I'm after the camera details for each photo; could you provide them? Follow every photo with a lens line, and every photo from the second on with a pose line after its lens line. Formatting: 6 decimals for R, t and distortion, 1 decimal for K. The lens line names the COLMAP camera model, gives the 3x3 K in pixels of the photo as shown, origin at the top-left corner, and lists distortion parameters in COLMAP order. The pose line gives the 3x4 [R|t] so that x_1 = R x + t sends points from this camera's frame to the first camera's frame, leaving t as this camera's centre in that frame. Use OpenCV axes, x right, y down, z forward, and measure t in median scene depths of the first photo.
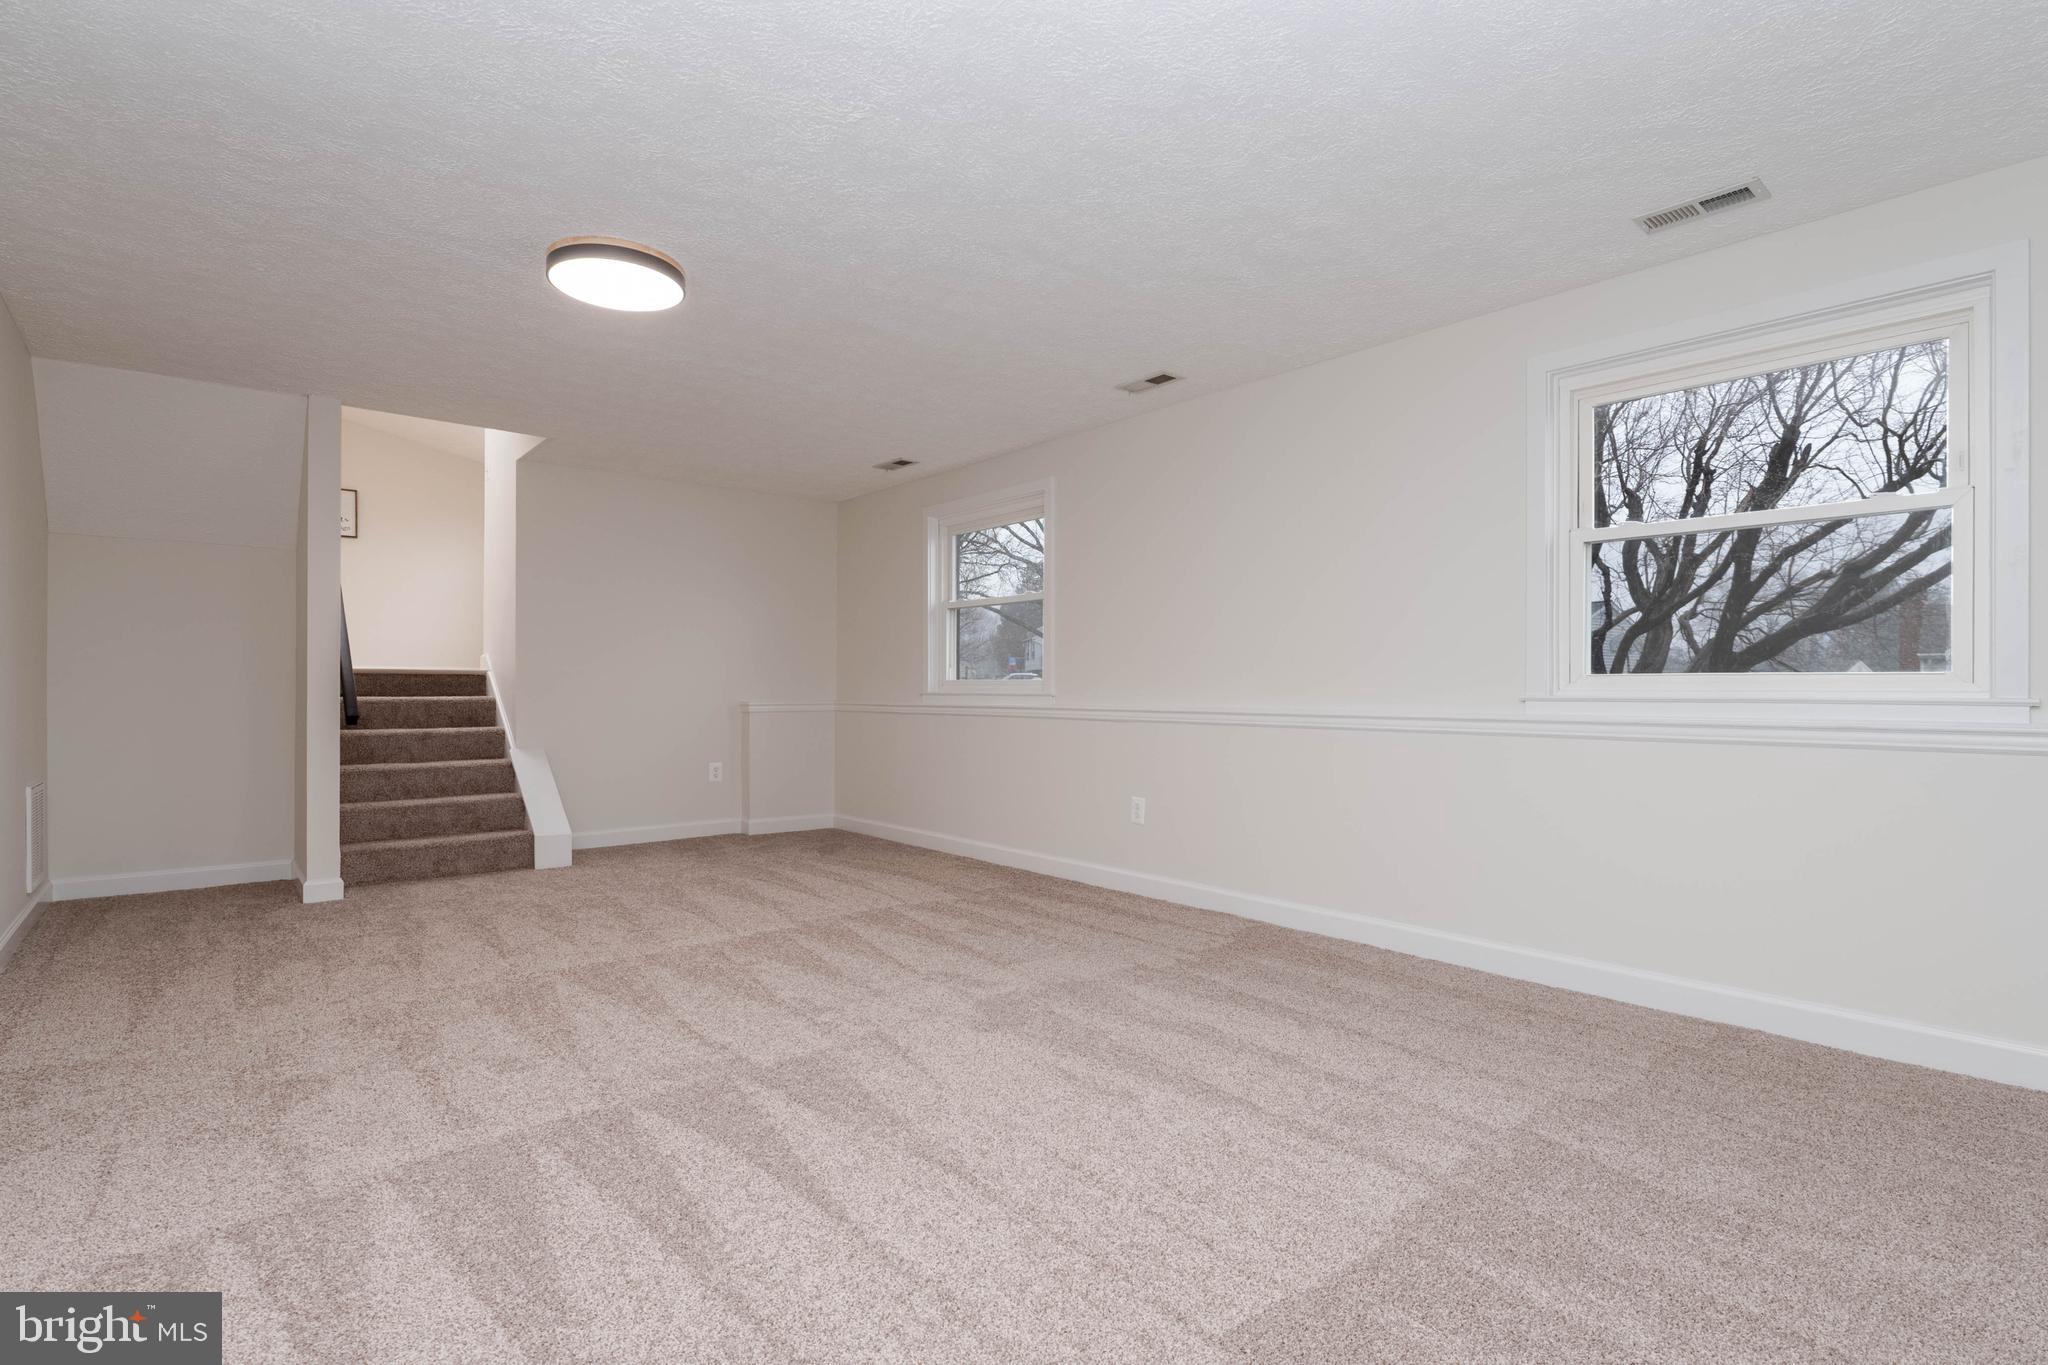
lens RADIAL K [[925.5, 0, 1024.0], [0, 925.5, 682.5], [0, 0, 1]] dist [-0.000670, -0.008731]
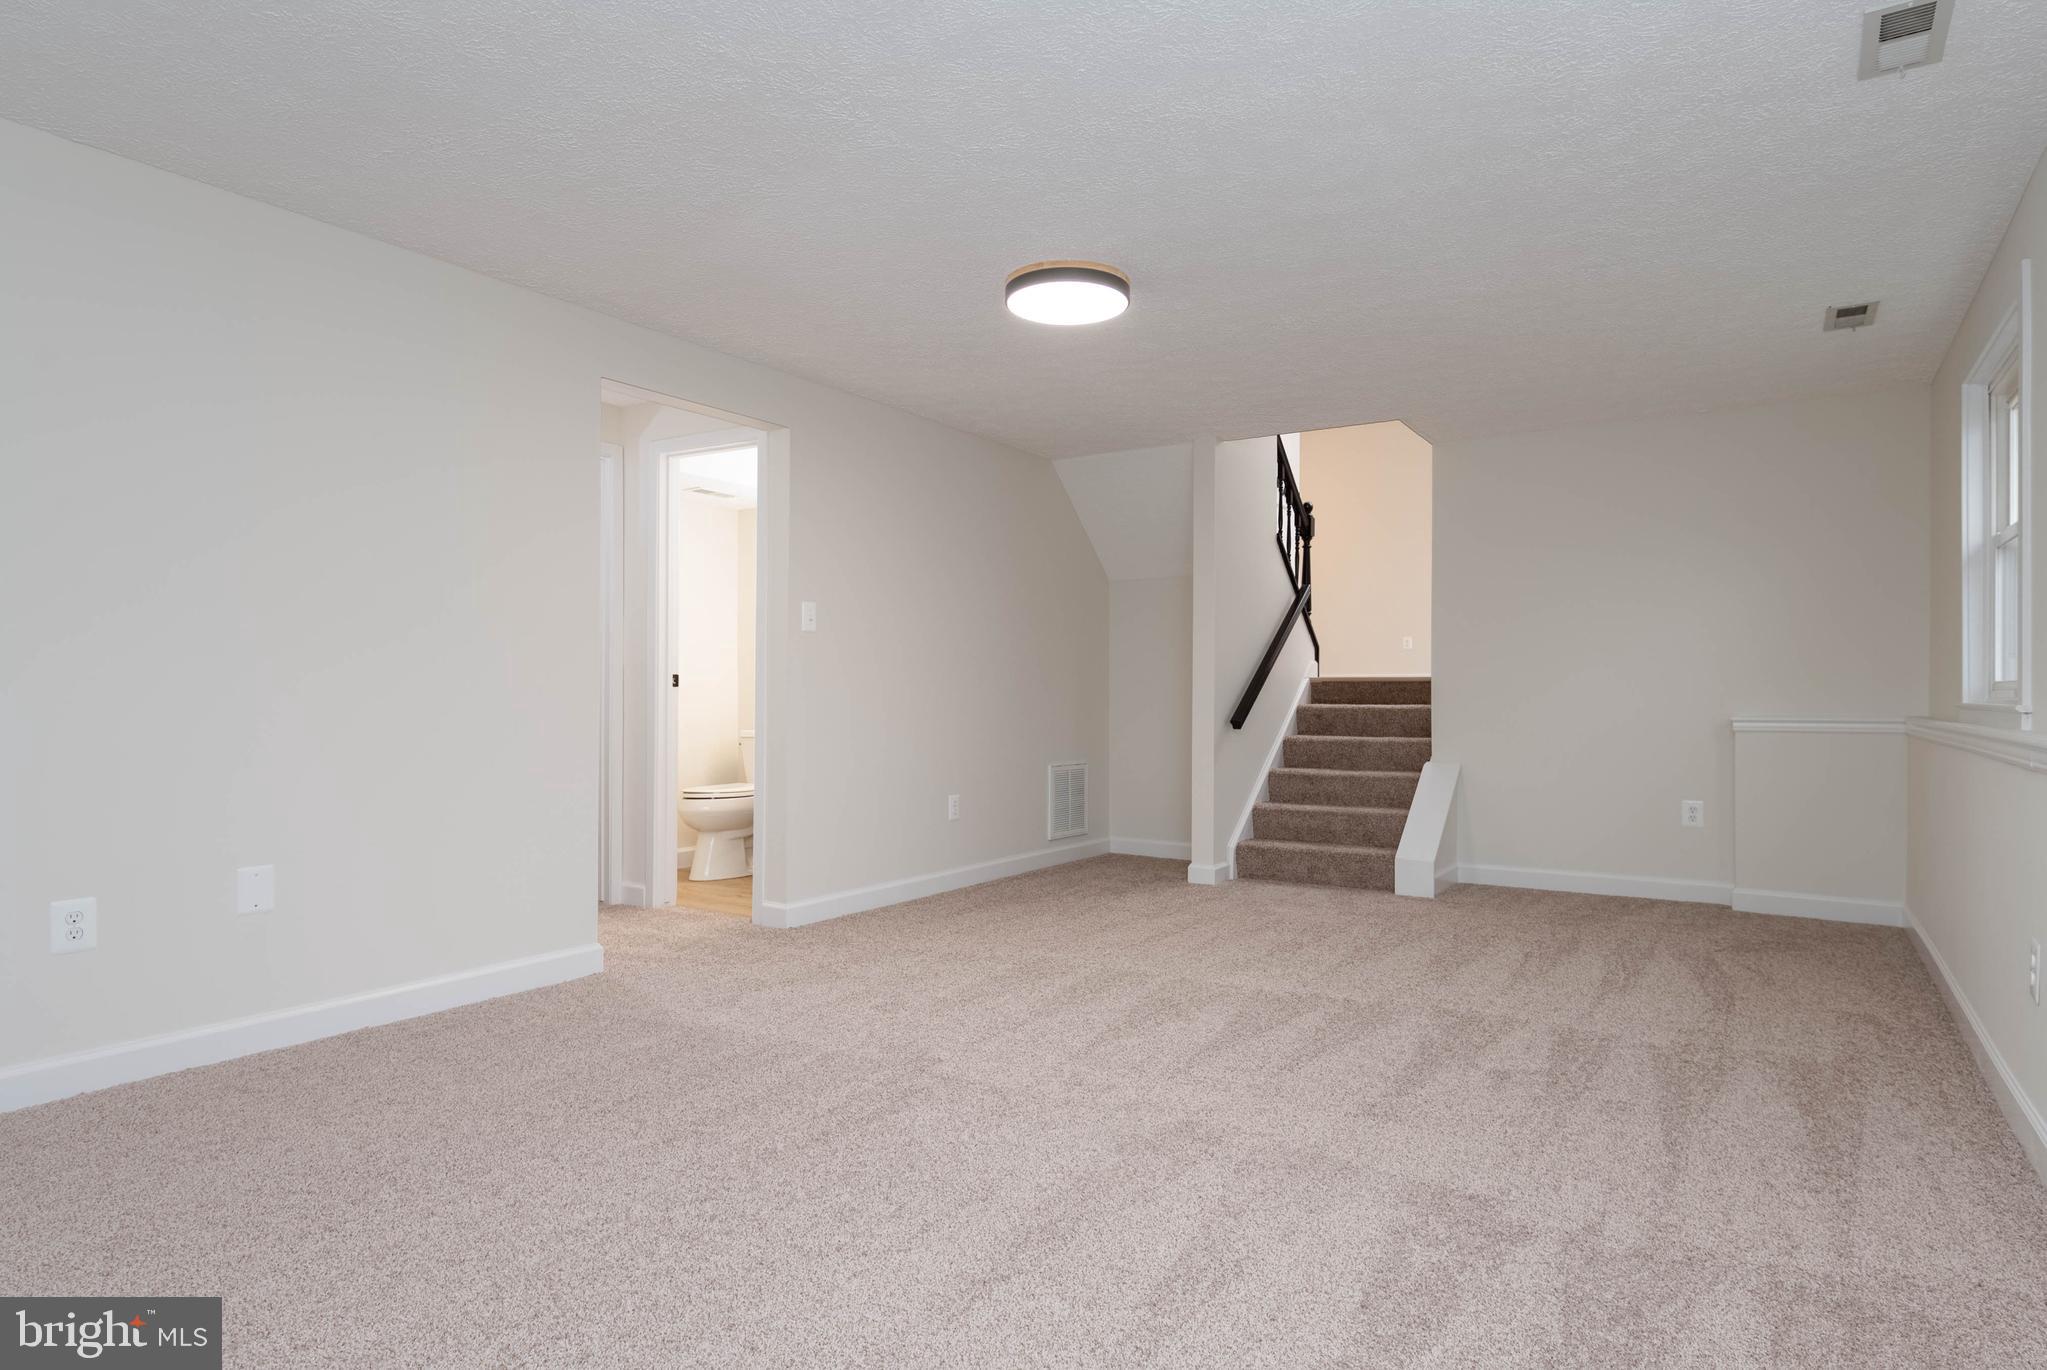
lens RADIAL K [[1084.8, 0, 1023.5], [0, 1084.8, 685.0], [0, 0, 1]] dist [0.000612, 0.000115]
pose [[0.342222, -0.009573, -0.939570, 0.370710], [0.003750, 0.999954, -0.008822, 0.004107], [0.939612, -0.000504, 0.342242, 0.303183]]
